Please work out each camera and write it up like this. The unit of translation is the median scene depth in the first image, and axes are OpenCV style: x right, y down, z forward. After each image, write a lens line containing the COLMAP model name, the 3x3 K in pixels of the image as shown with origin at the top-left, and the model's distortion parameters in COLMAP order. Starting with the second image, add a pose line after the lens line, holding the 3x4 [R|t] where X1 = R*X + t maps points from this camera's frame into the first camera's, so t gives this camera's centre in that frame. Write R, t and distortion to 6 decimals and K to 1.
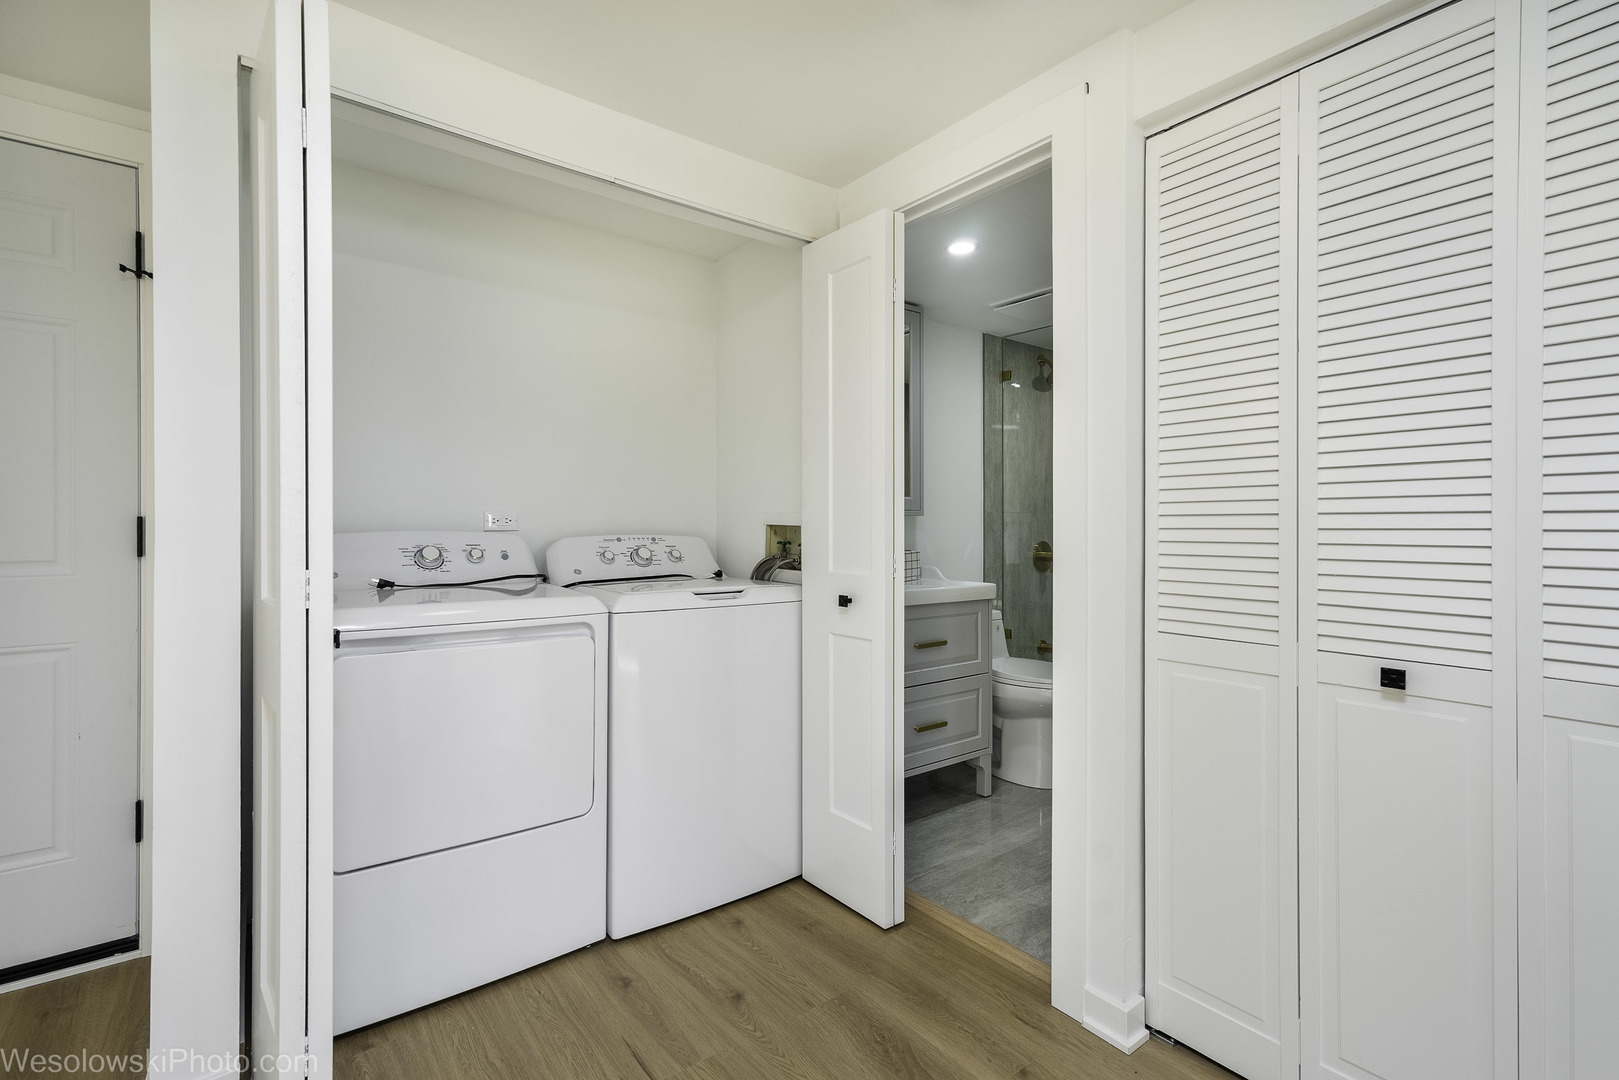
lens RADIAL K [[733.0, 0, 808.0], [0, 733.0, 528.9], [0, 0, 1]] dist [-0.000309, 0.007519]
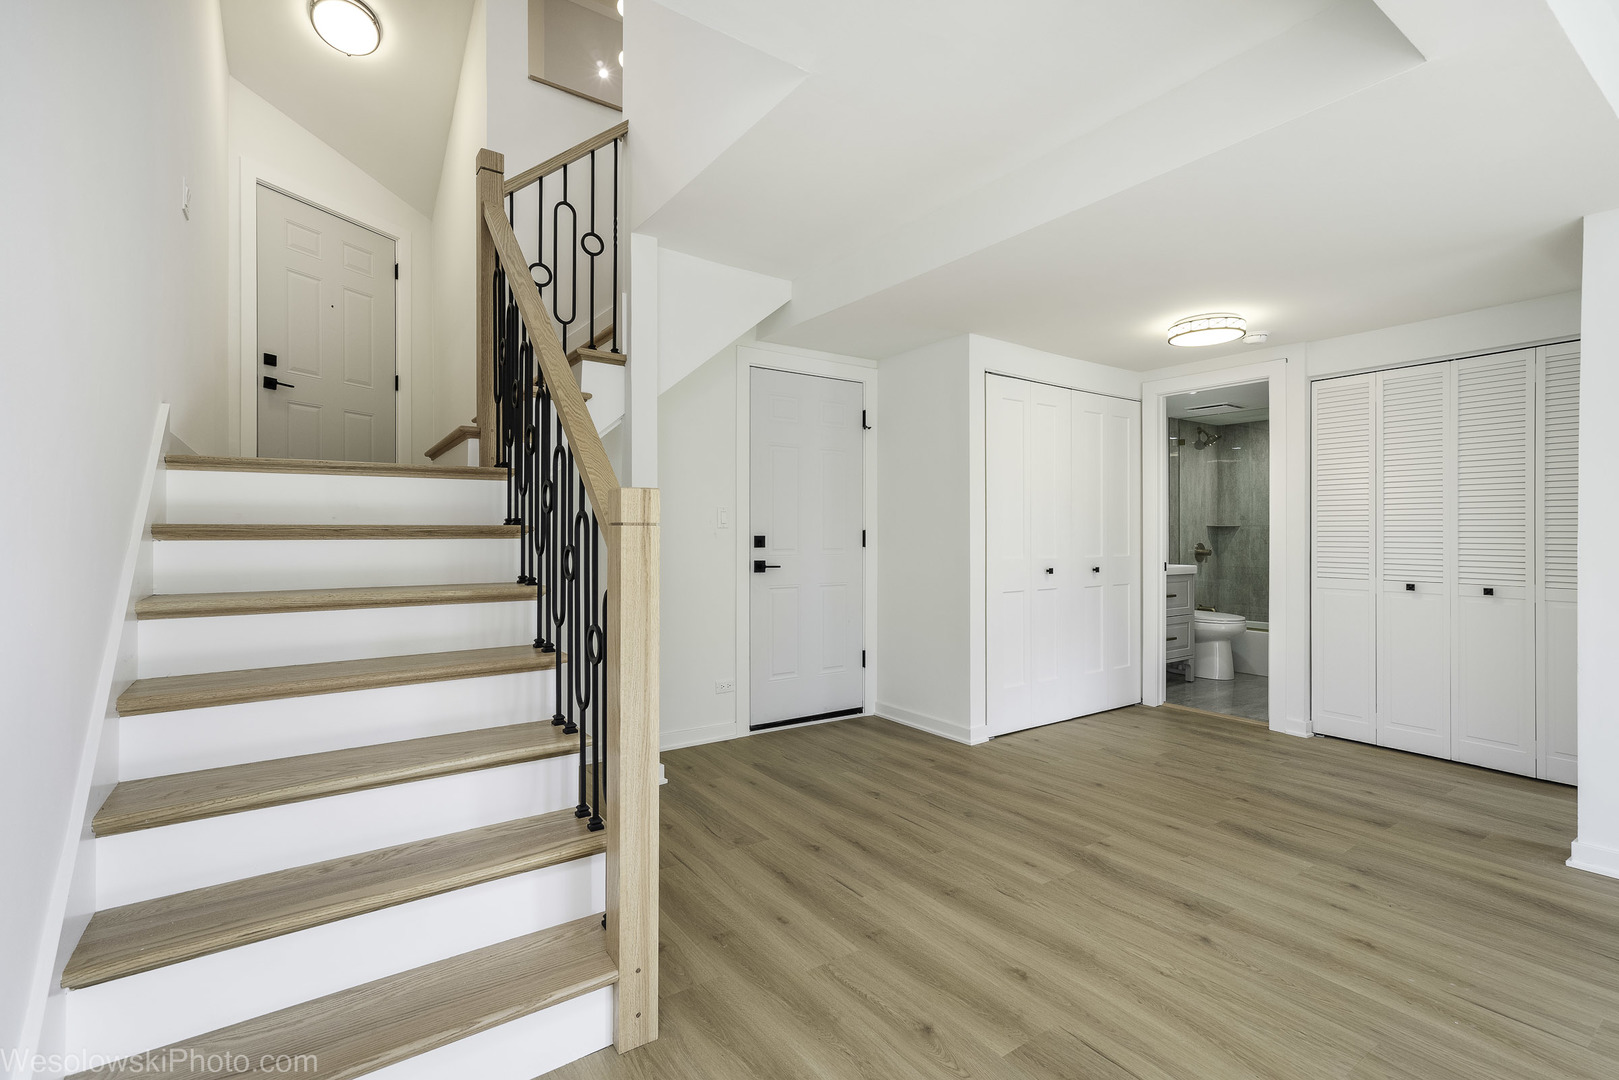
lens RADIAL K [[733.0, 0, 808.0], [0, 733.0, 528.9], [0, 0, 1]] dist [-0.000309, 0.007519]
pose [[0.998838, 0.002108, -0.048154, -1.002456], [-0.002416, 0.999977, -0.006328, -0.004127], [0.048140, 0.006437, 0.998820, -1.401568]]
